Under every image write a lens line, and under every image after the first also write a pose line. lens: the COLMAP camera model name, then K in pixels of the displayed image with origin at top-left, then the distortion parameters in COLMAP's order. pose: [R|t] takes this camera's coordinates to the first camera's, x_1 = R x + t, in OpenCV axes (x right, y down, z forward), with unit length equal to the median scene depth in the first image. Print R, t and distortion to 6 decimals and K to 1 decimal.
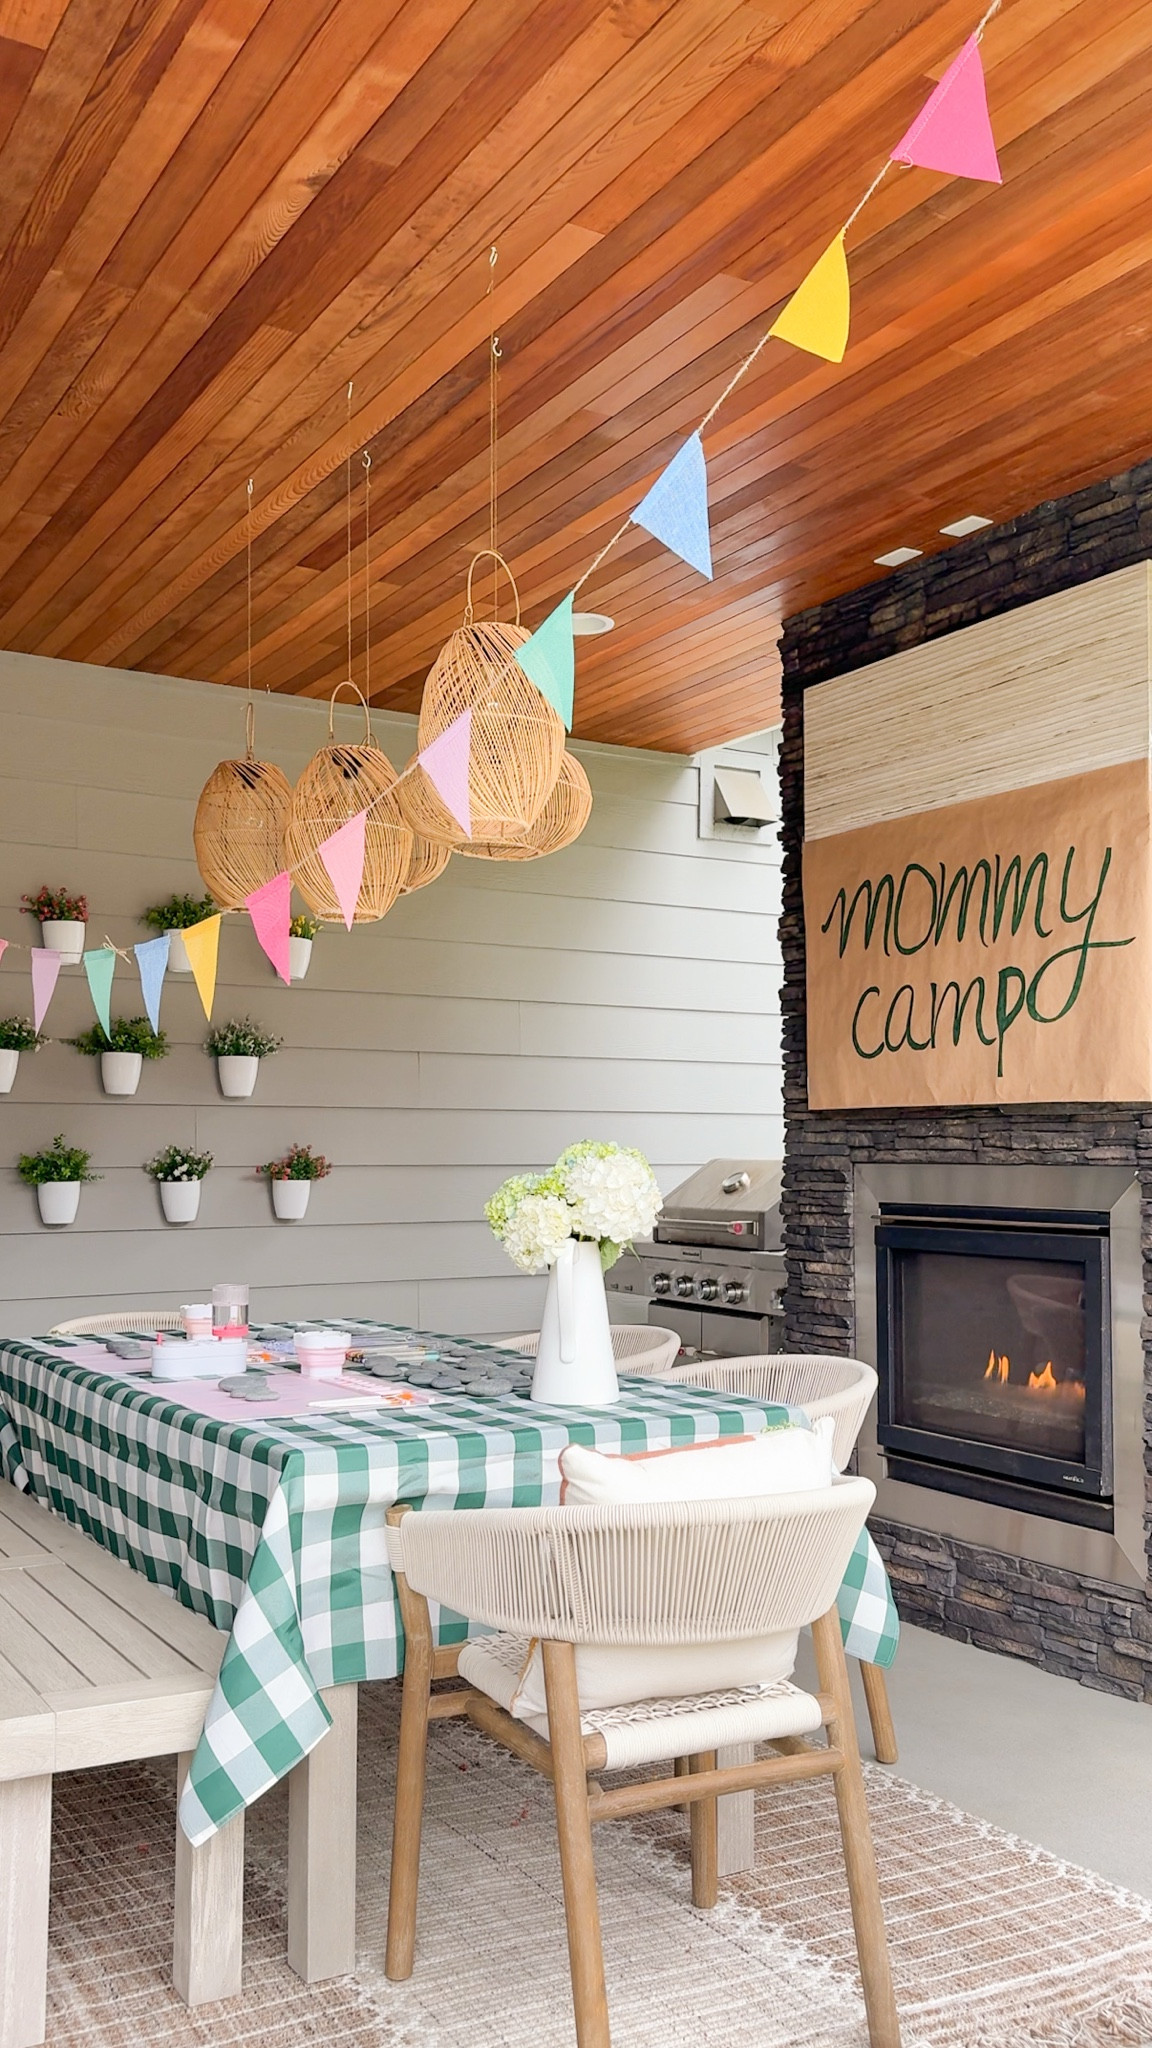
lens RADIAL K [[1634.2, 0, 574.8], [0, 1634.2, 1093.9], [0, 0, 1]] dist [0.150665, -0.241711]
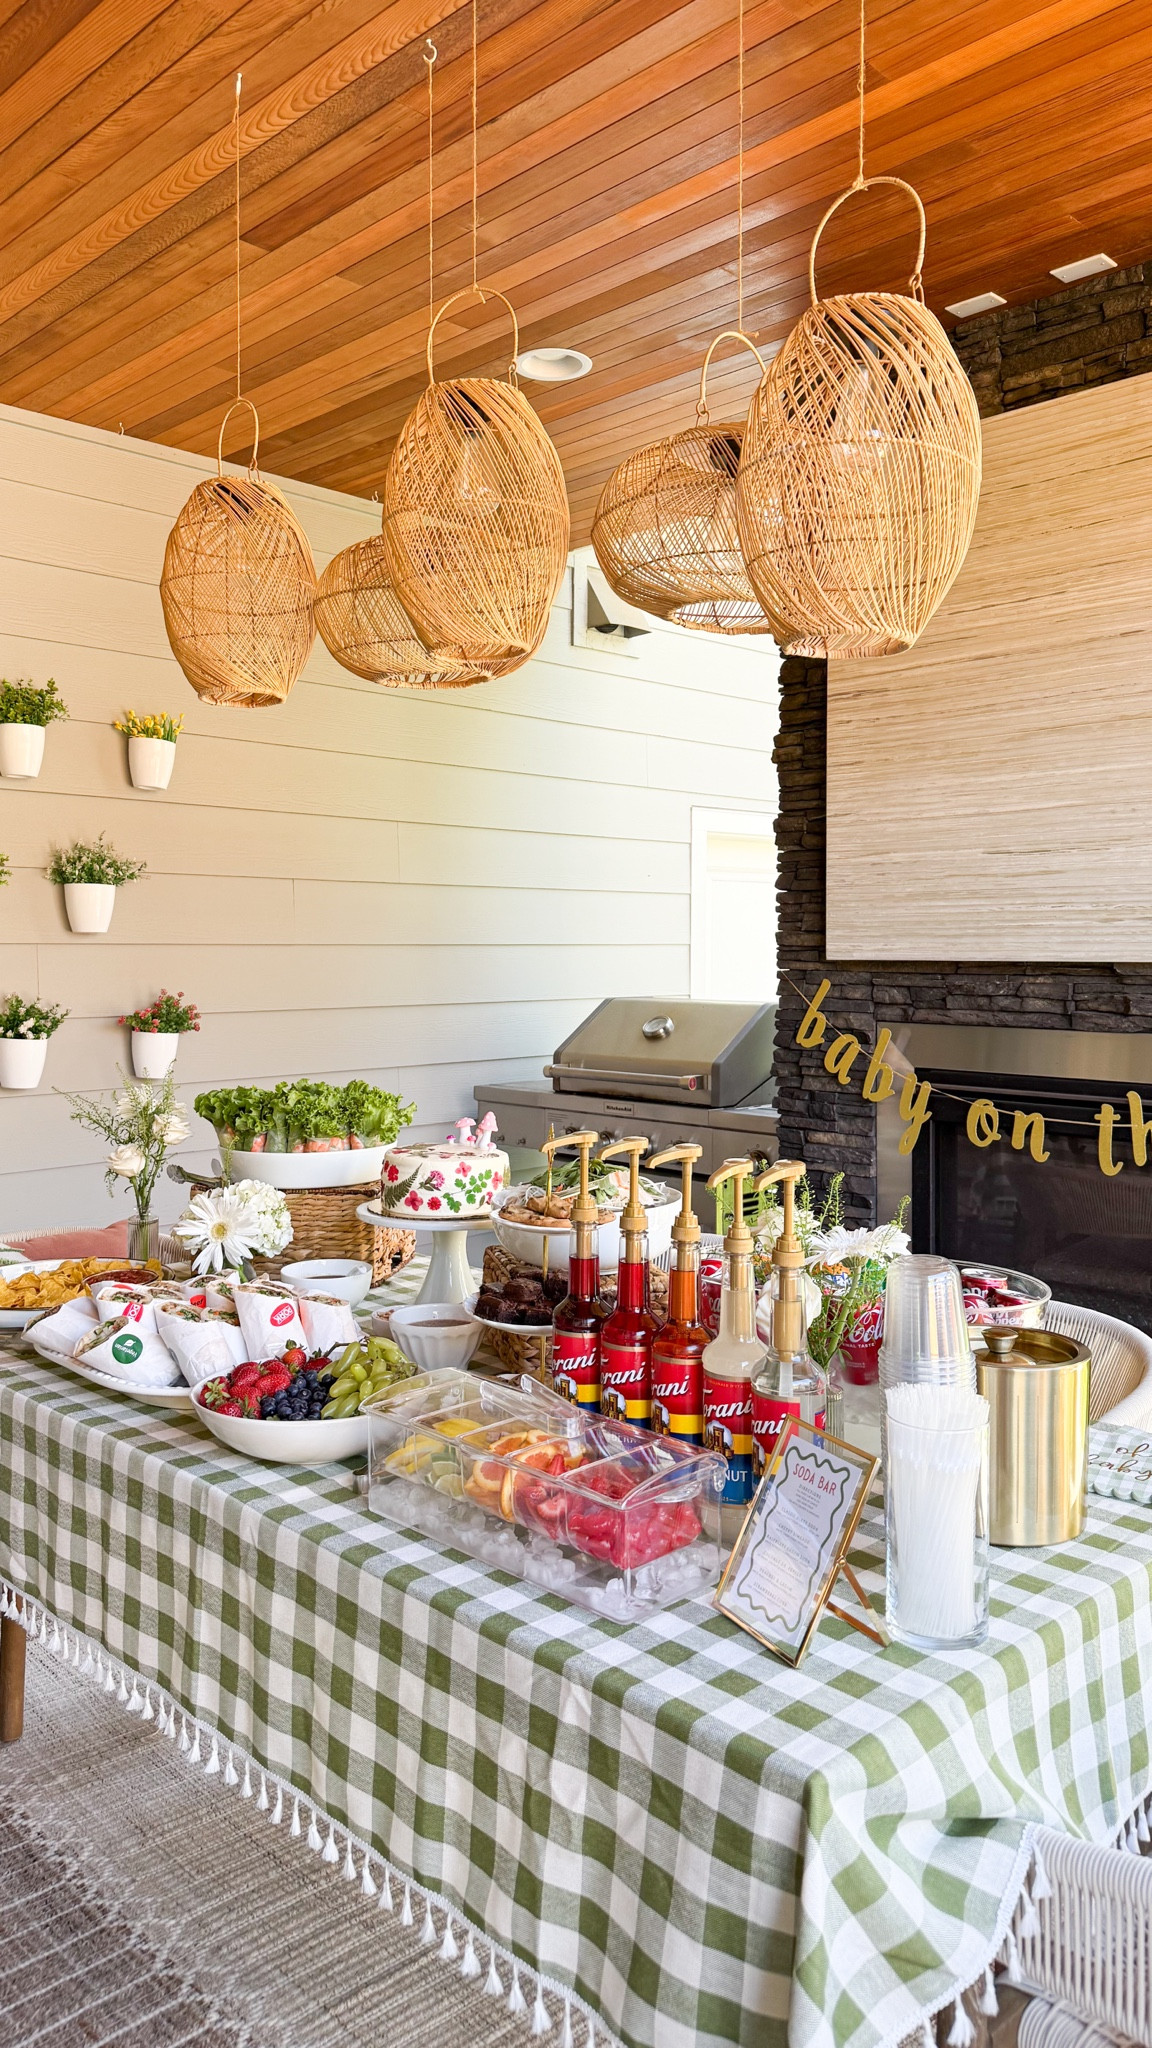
lens RADIAL K [[1413.2, 0, 548.5], [0, 1413.2, 991.6], [0, 0, 1]] dist [0.117125, -0.201925]
pose [[0.974732, -0.006620, 0.223280, -0.164459], [-0.008470, 0.997746, 0.066561, -0.021772], [-0.223218, -0.066770, 0.972479, 0.291924]]
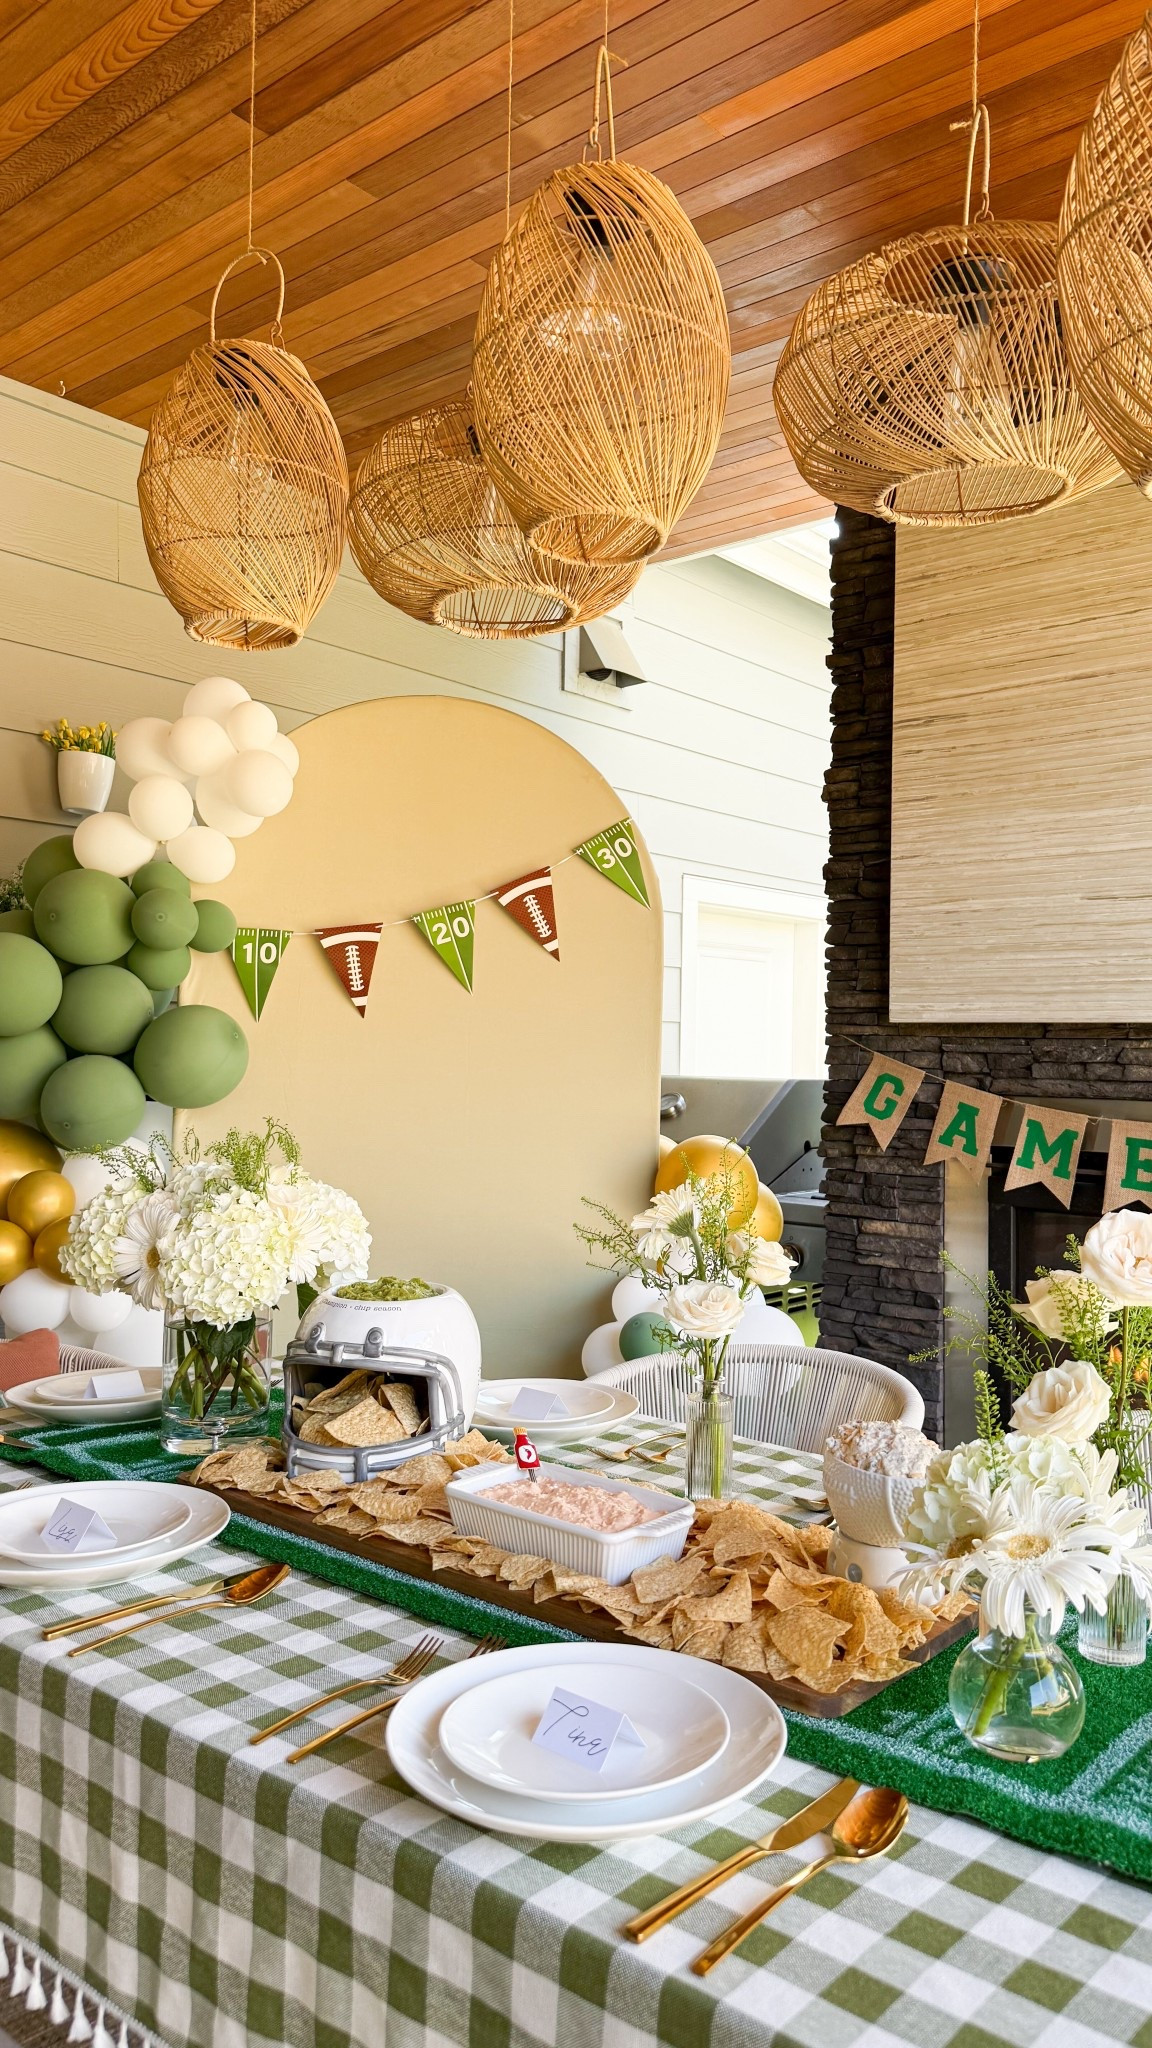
lens RADIAL K [[1425.9, 0, 620.1], [0, 1425.9, 1038.6], [0, 0, 1]] dist [0.088682, -0.080963]
pose [[0.945509, 0.018303, 0.325080, -0.185420], [-0.028081, 0.999283, 0.025412, 0.003772], [-0.324382, -0.033156, 0.945345, 0.402835]]
